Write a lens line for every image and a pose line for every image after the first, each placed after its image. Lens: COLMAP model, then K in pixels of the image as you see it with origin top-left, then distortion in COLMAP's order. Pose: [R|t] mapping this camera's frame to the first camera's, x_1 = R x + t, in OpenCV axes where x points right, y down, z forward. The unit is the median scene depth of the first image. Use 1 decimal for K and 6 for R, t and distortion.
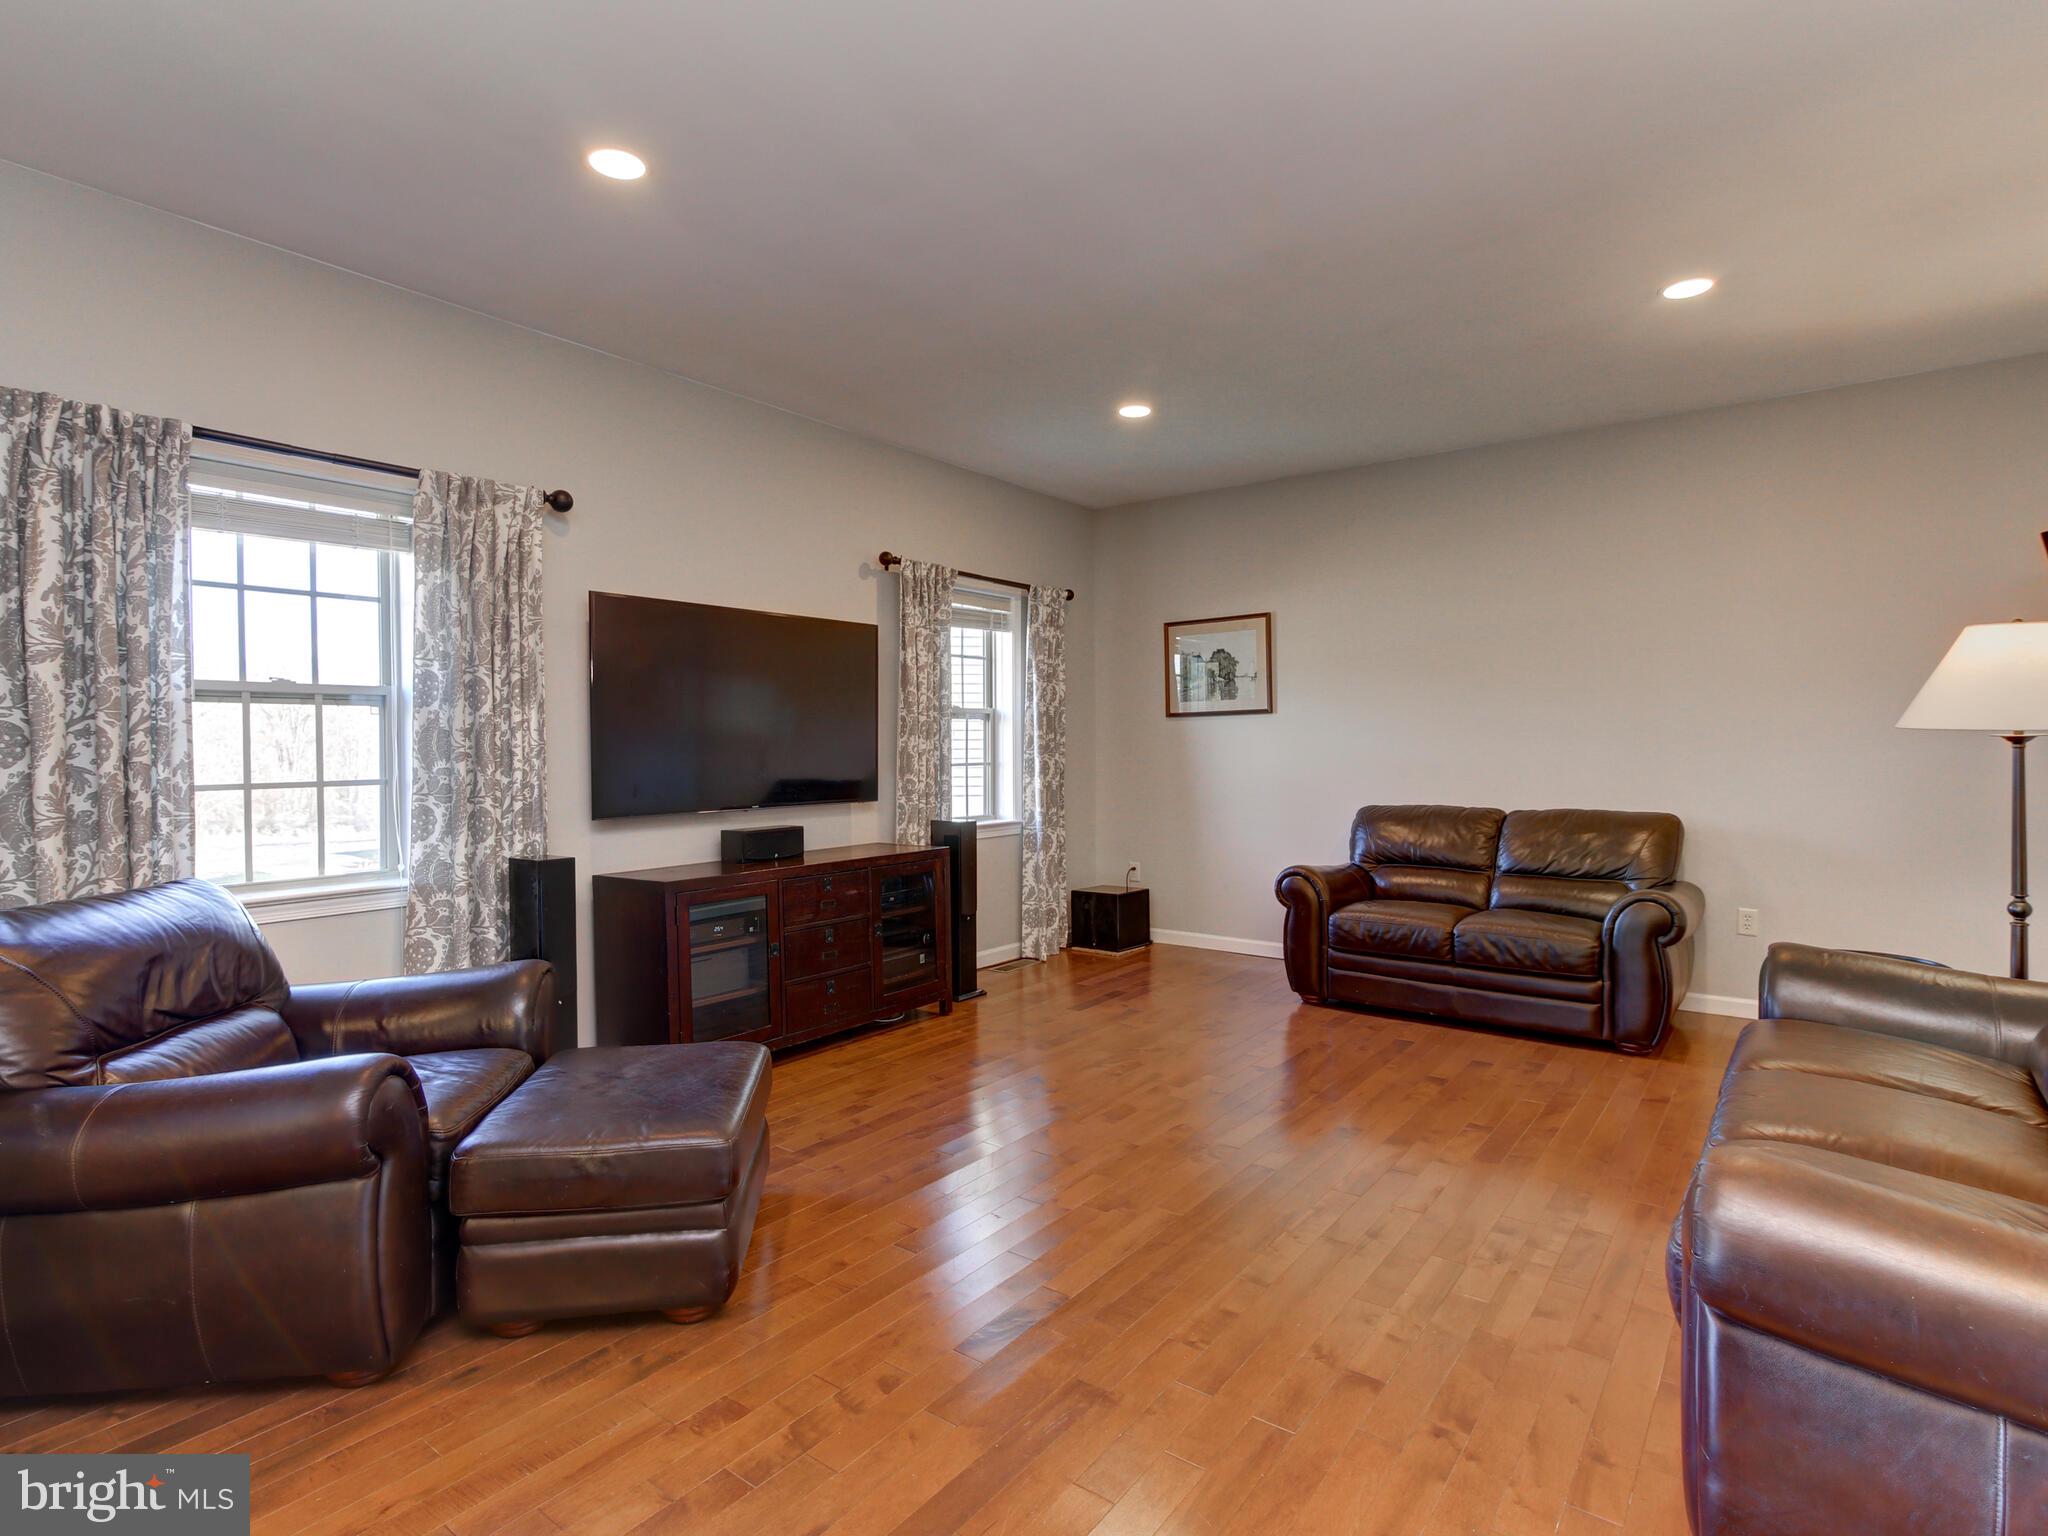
lens RADIAL K [[1034.3, 0, 1007.7], [0, 1034.3, 761.7], [0, 0, 1]] dist [-0.000888, -0.001056]
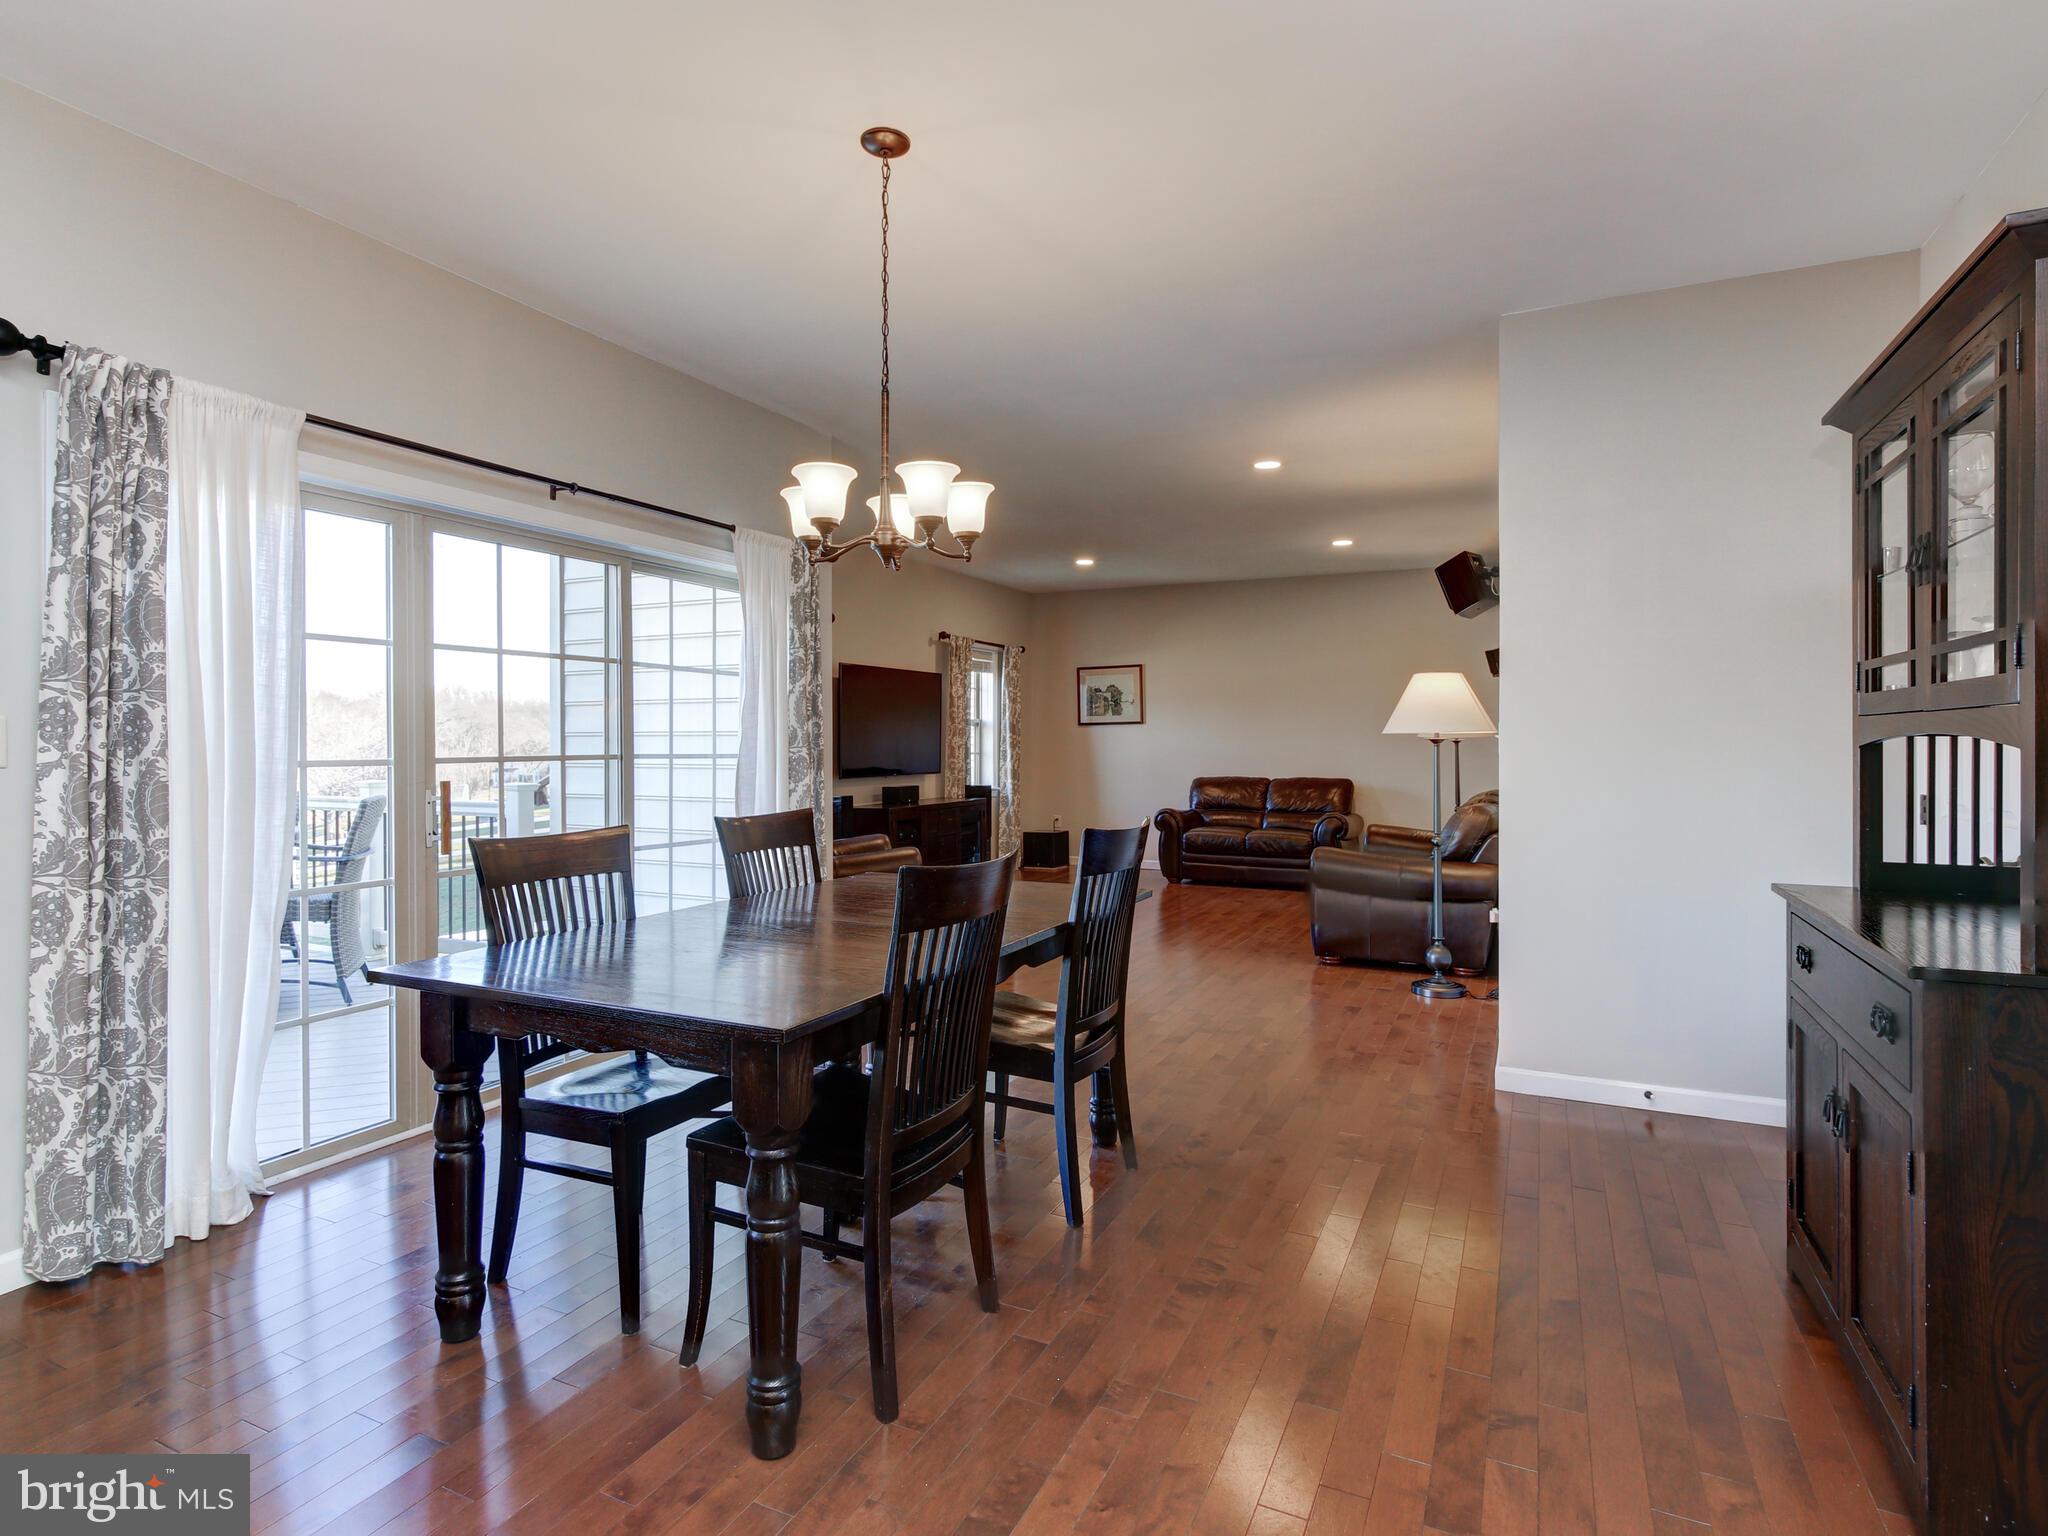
lens RADIAL K [[1078.2, 0, 1033.1], [0, 1078.2, 765.5], [0, 0, 1]] dist [0.000011, -0.000225]
pose [[0.973480, 0.000151, 0.228774, -0.377125], [-0.001147, 0.999990, 0.004221, 0.016150], [-0.228771, -0.004372, 0.973470, -0.789489]]
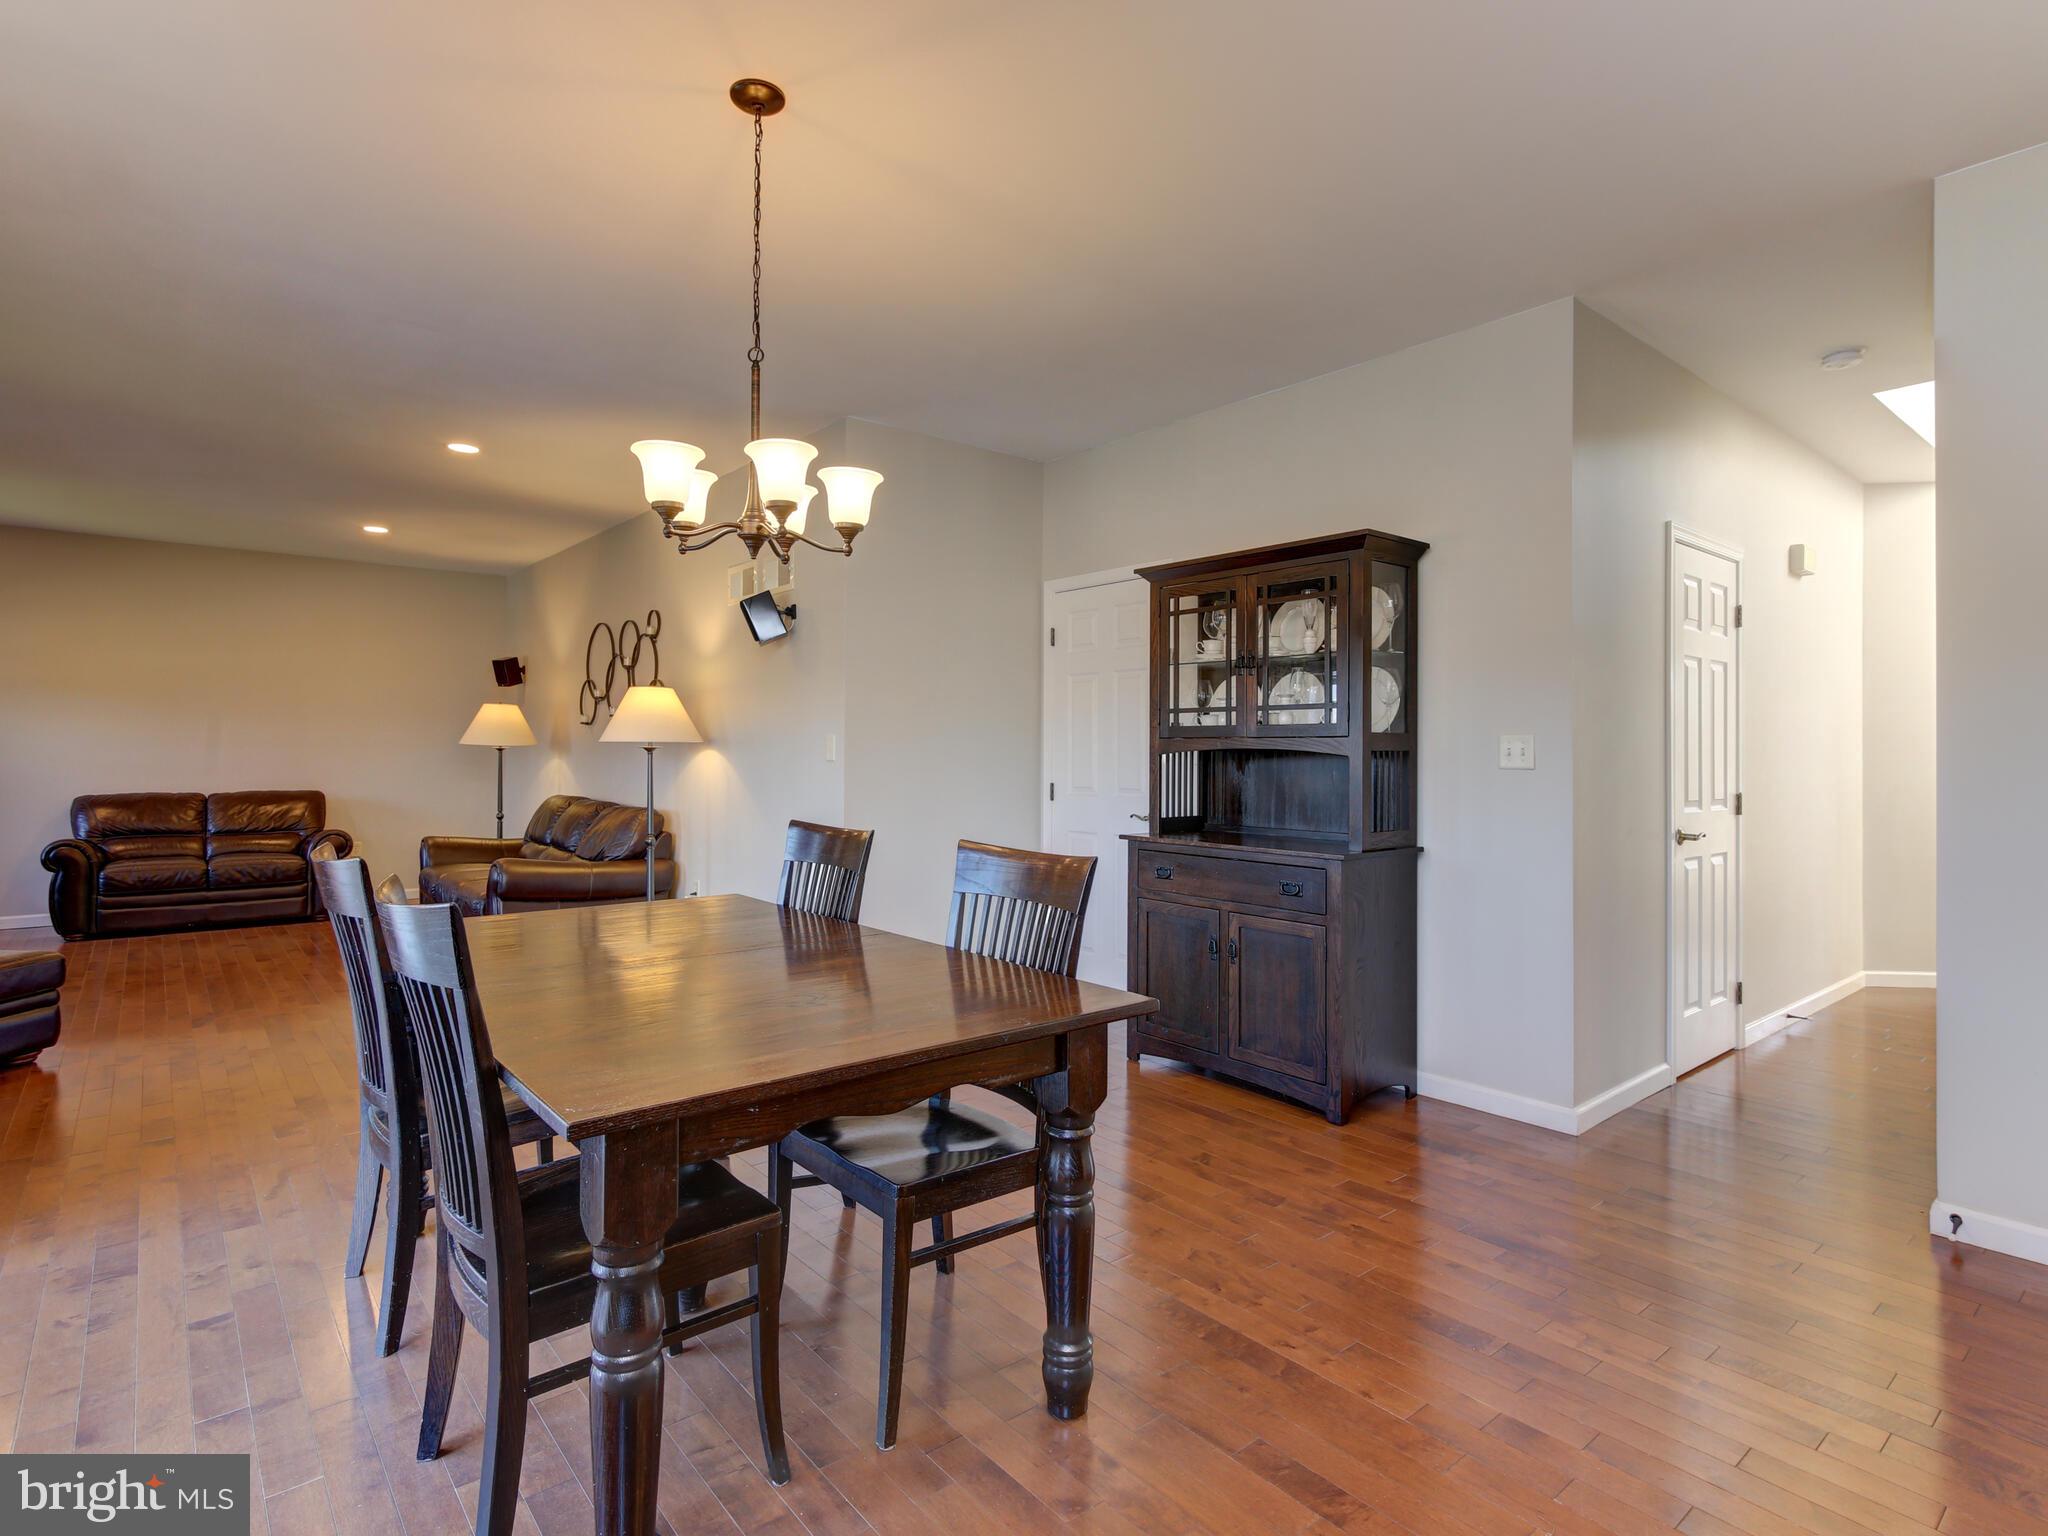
lens RADIAL K [[1041.0, 0, 1024.0], [0, 1041.0, 768.0], [0, 0, 1]] dist [0.001571, -0.000155]
pose [[0.200325, -0.008155, 0.979696, -0.762999], [0.010999, 0.999921, 0.006074, 0.013599], [-0.979668, 0.009559, 0.200399, -0.467580]]
